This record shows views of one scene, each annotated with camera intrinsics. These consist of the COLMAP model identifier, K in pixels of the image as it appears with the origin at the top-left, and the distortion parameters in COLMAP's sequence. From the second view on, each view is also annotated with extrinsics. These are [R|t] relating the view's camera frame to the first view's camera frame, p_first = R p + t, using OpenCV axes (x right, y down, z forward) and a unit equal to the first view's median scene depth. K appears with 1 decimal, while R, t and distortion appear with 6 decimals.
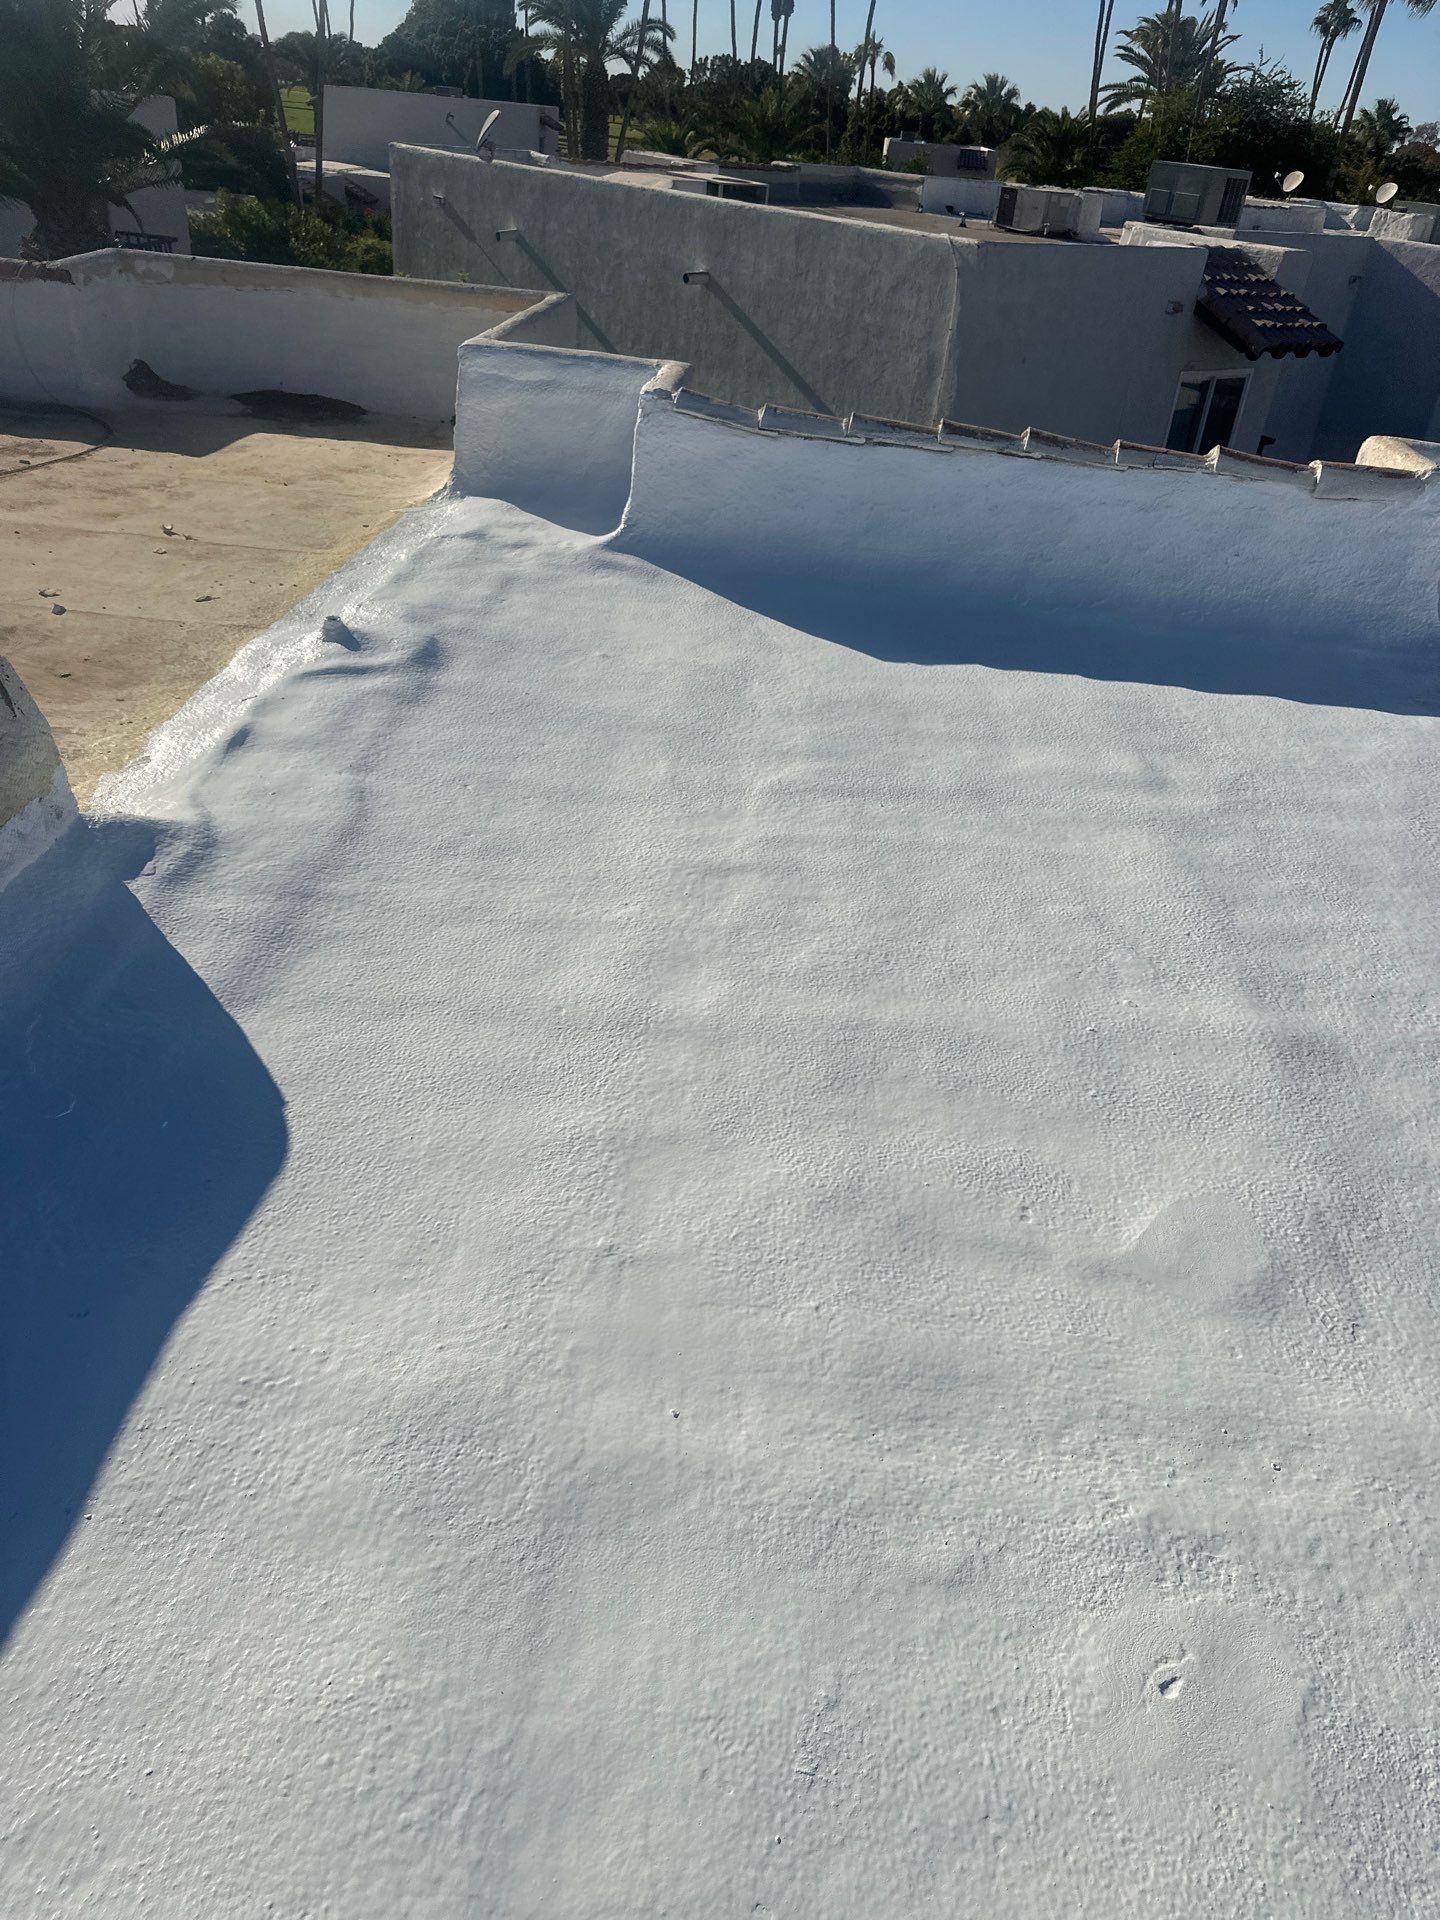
lens RADIAL K [[1307.5, 0, 746.8], [0, 1307.5, 1001.7], [0, 0, 1]] dist [0.106100, -0.161214]
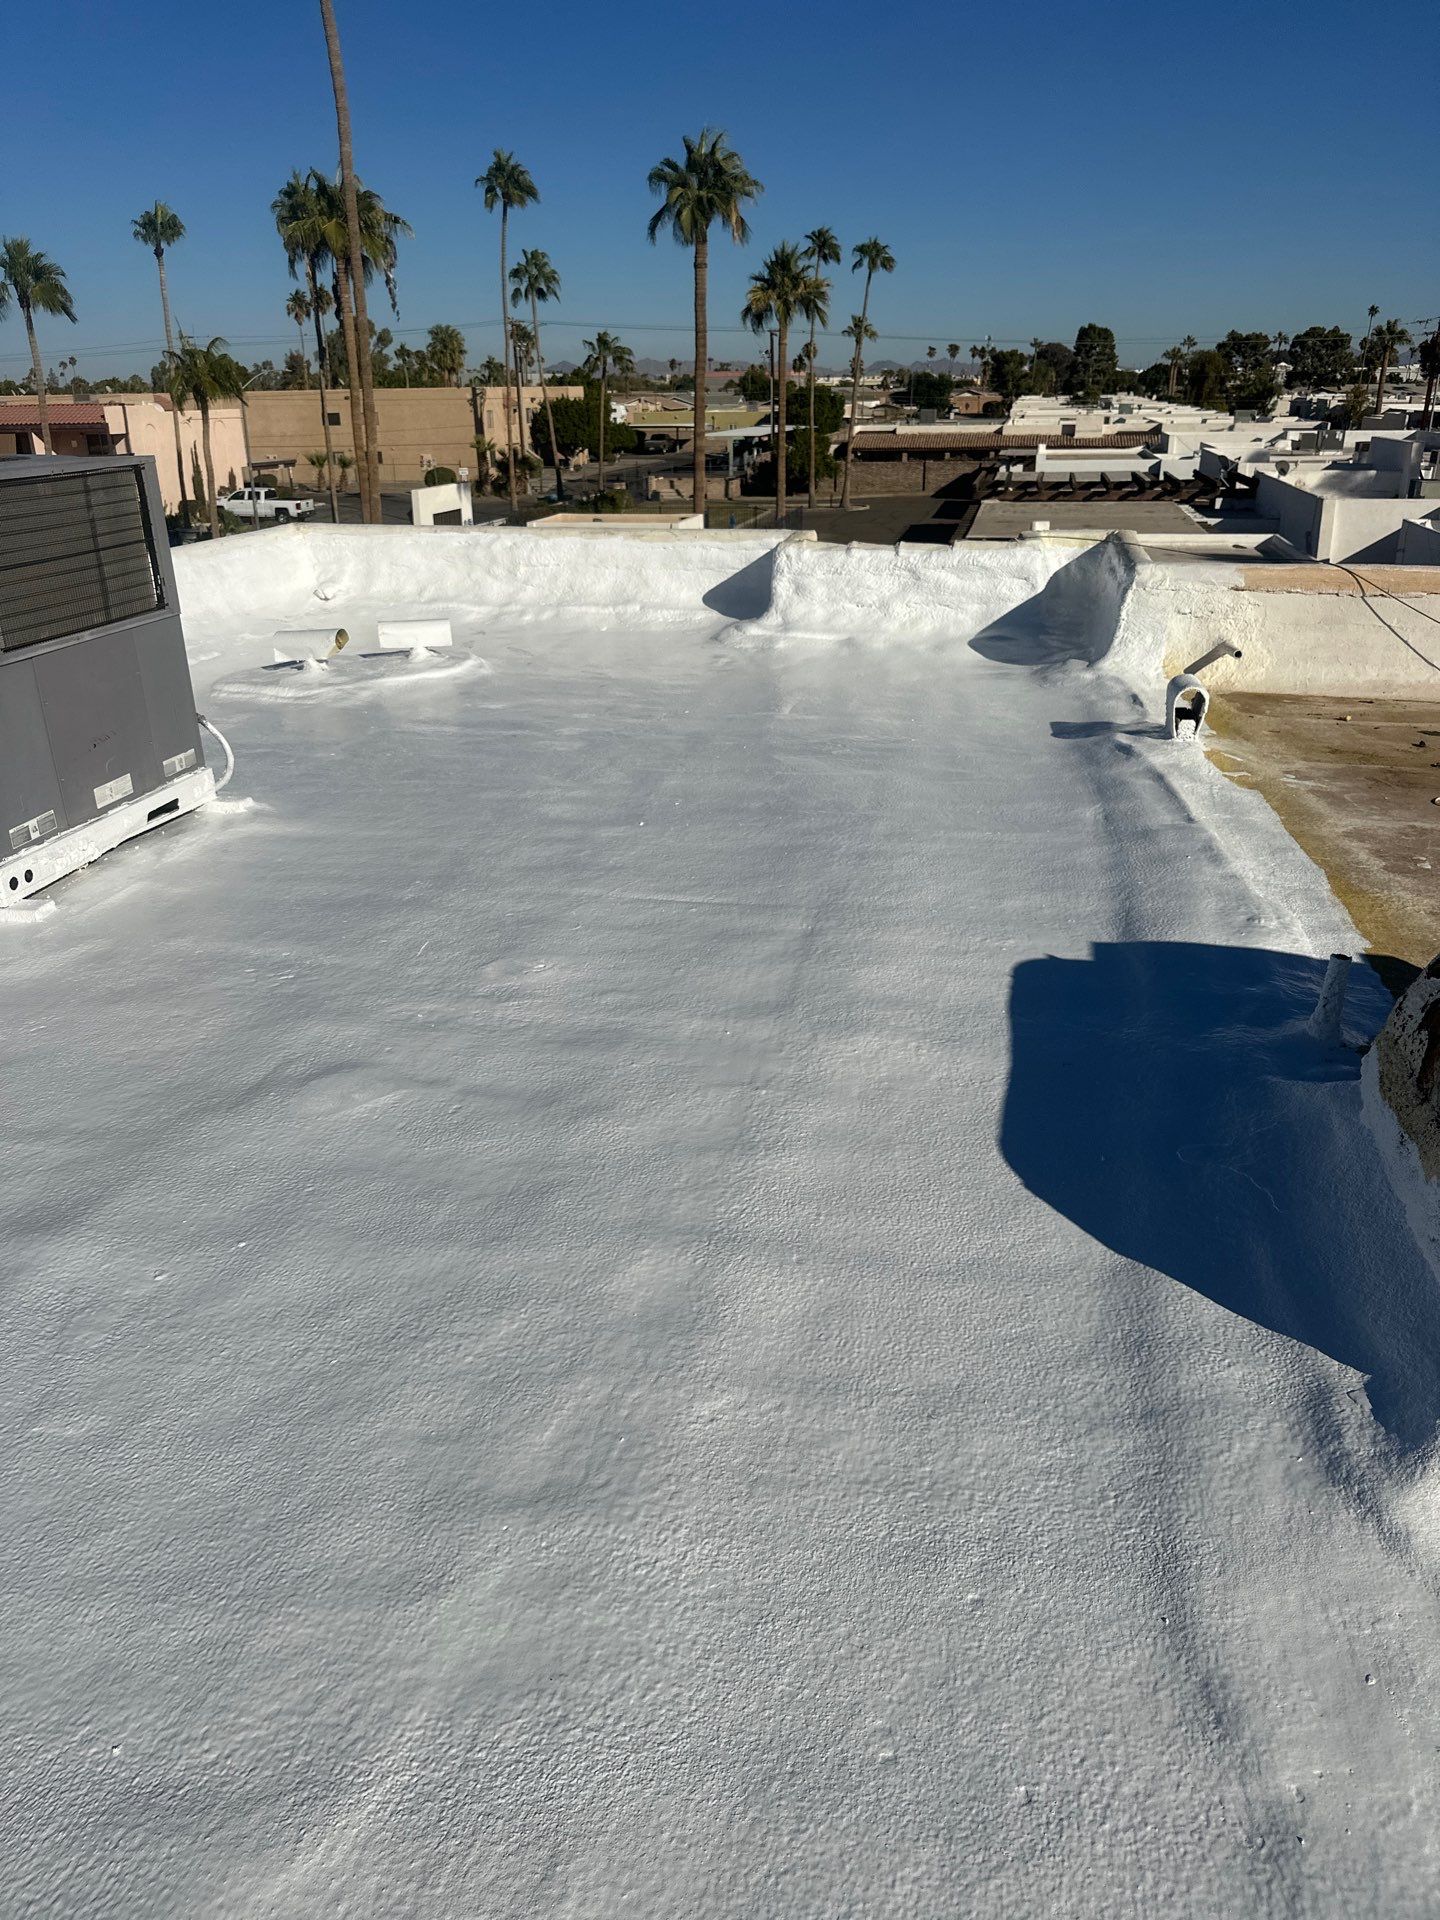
lens RADIAL K [[1393.4, 0, 720.0], [0, 1393.4, 960.0], [0, 0, 1]] dist [0.066162, -0.091092]
pose [[-0.987317, -0.116510, 0.107848, -0.157348], [0.024901, 0.557254, 0.829969, -0.885649], [-0.156799, 0.822127, -0.547285, 1.277794]]
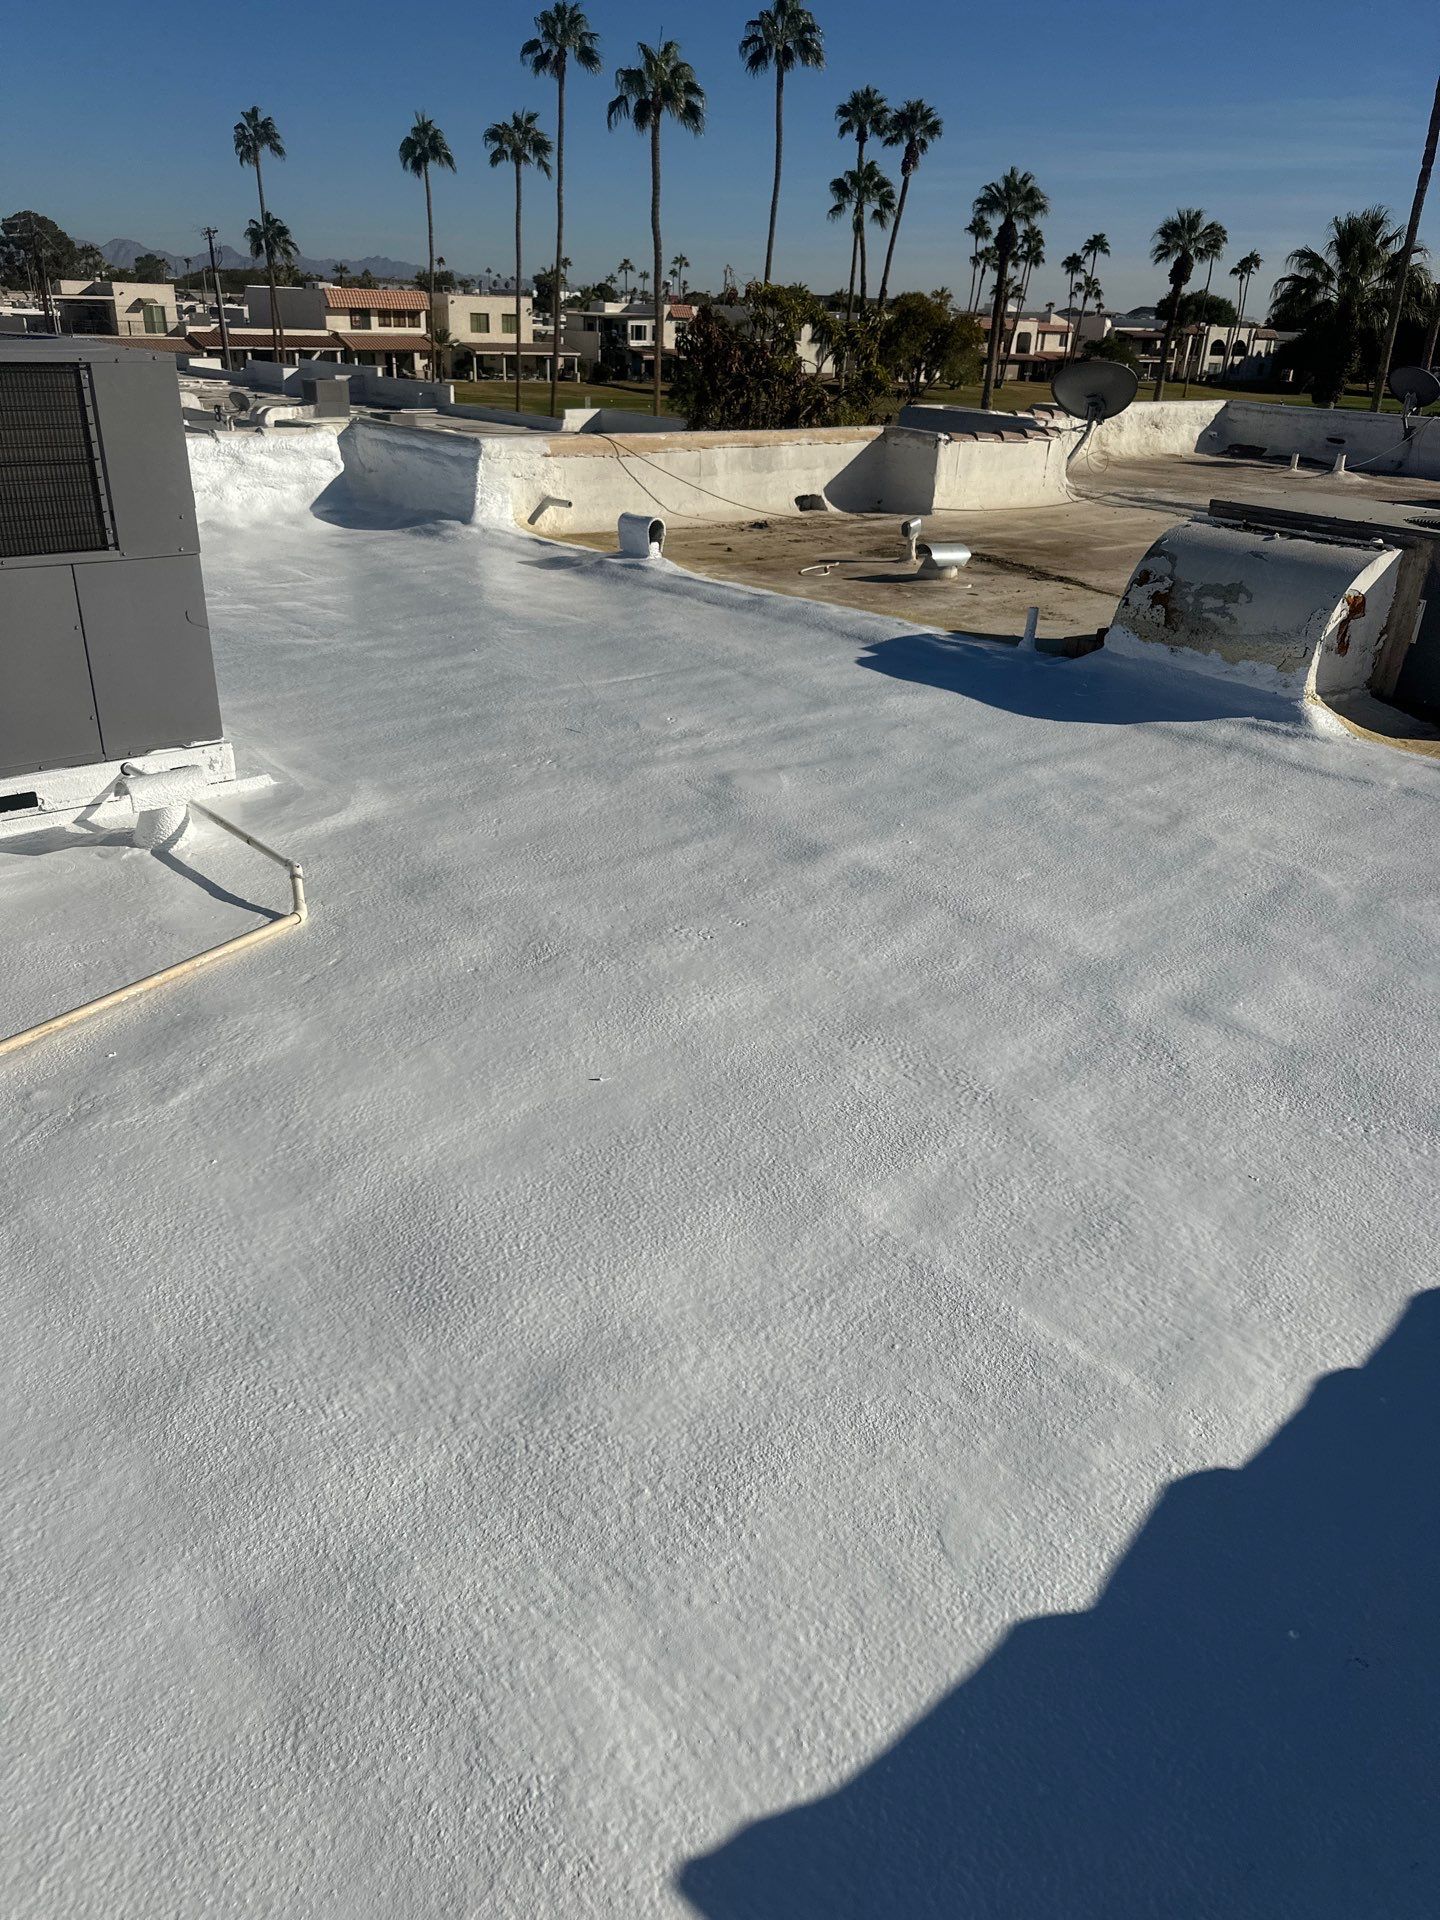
lens RADIAL K [[1400.1, 0, 762.6], [0, 1400.1, 955.9], [0, 0, 1]] dist [0.096103, -0.178149]
pose [[-0.691278, 0.203954, -0.693208, 1.542236], [-0.473028, 0.597484, 0.647501, -0.880729], [0.546242, 0.775510, -0.316551, 1.513783]]
